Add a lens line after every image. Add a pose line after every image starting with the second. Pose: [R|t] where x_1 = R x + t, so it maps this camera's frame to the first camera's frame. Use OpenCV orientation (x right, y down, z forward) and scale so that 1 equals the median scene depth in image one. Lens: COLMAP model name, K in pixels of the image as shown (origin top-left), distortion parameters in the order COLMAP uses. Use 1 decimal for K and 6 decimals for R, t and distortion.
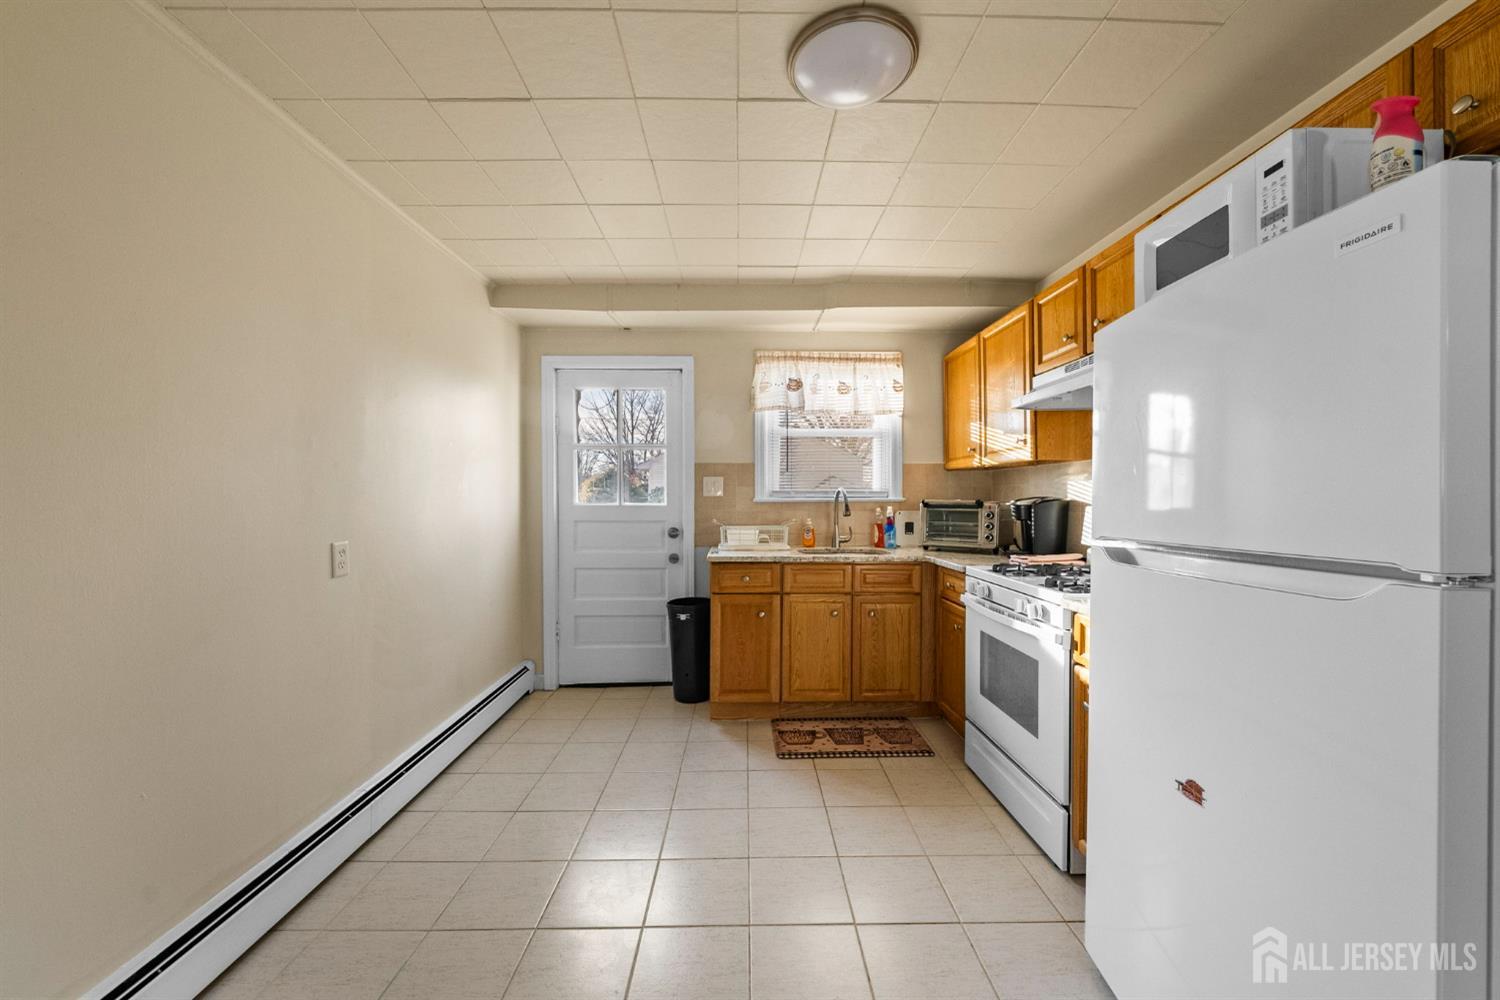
lens RADIAL K [[560.6, 0, 749.4], [0, 560.6, 500.7], [0, 0, 1]] dist [-0.002371, 0.000053]
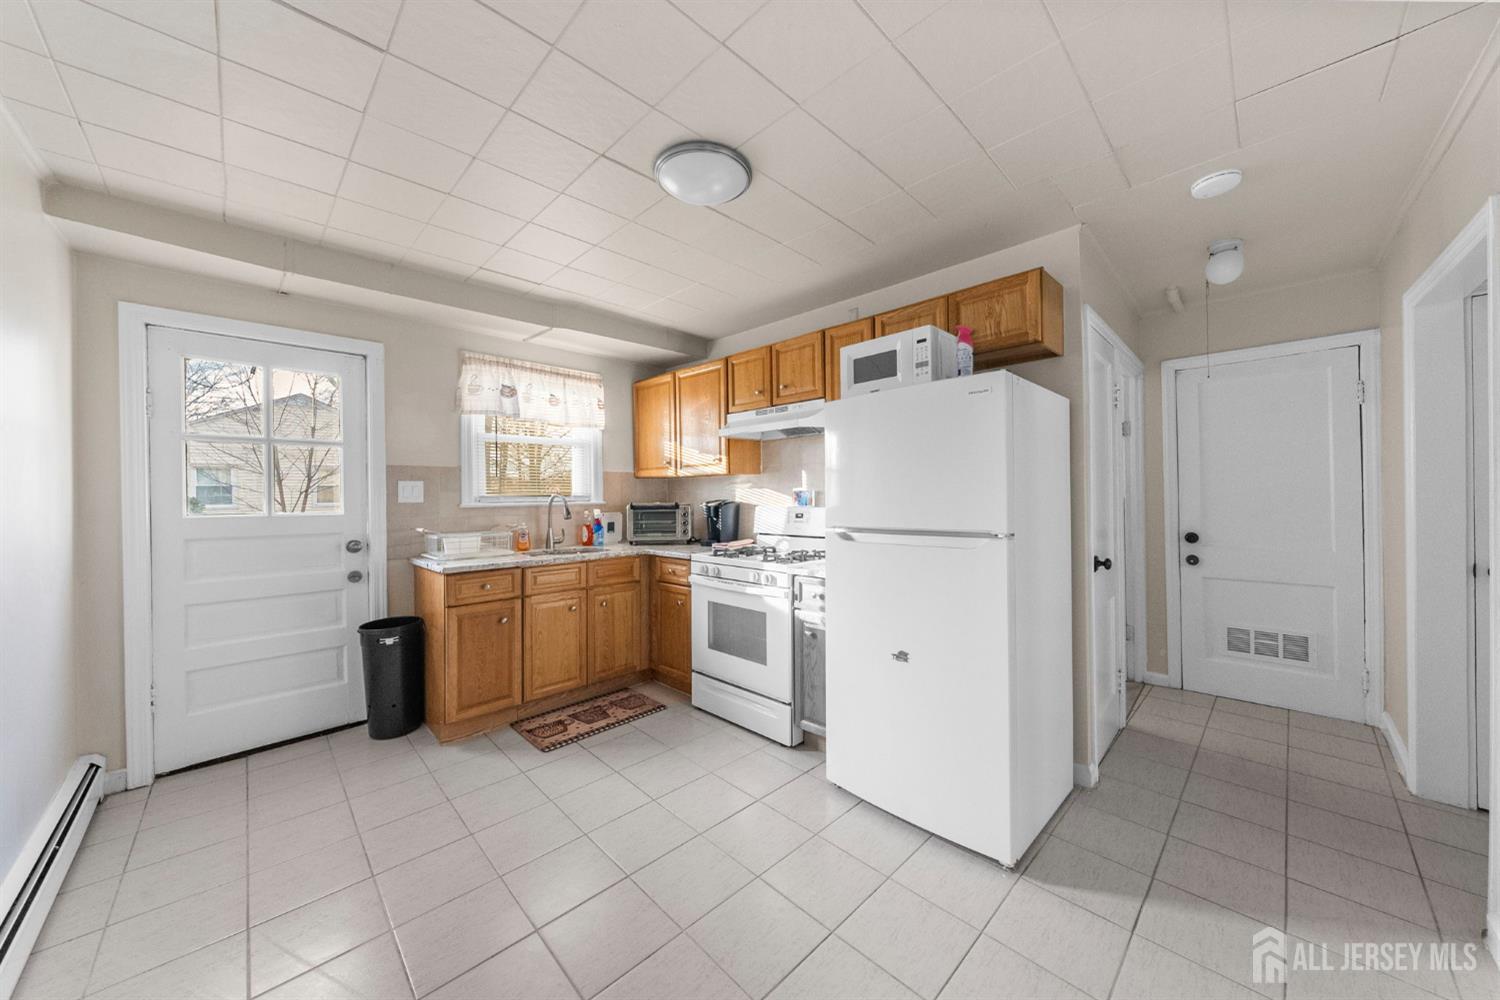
lens RADIAL K [[519.8, 0, 749.8], [0, 519.8, 495.8], [0, 0, 1]] dist [-0.006669, -0.000052]
pose [[0.726346, -0.006648, 0.687297, -0.289433], [0.012069, 0.999922, -0.003084, -0.011368], [-0.687223, 0.010535, 0.726370, 0.022283]]
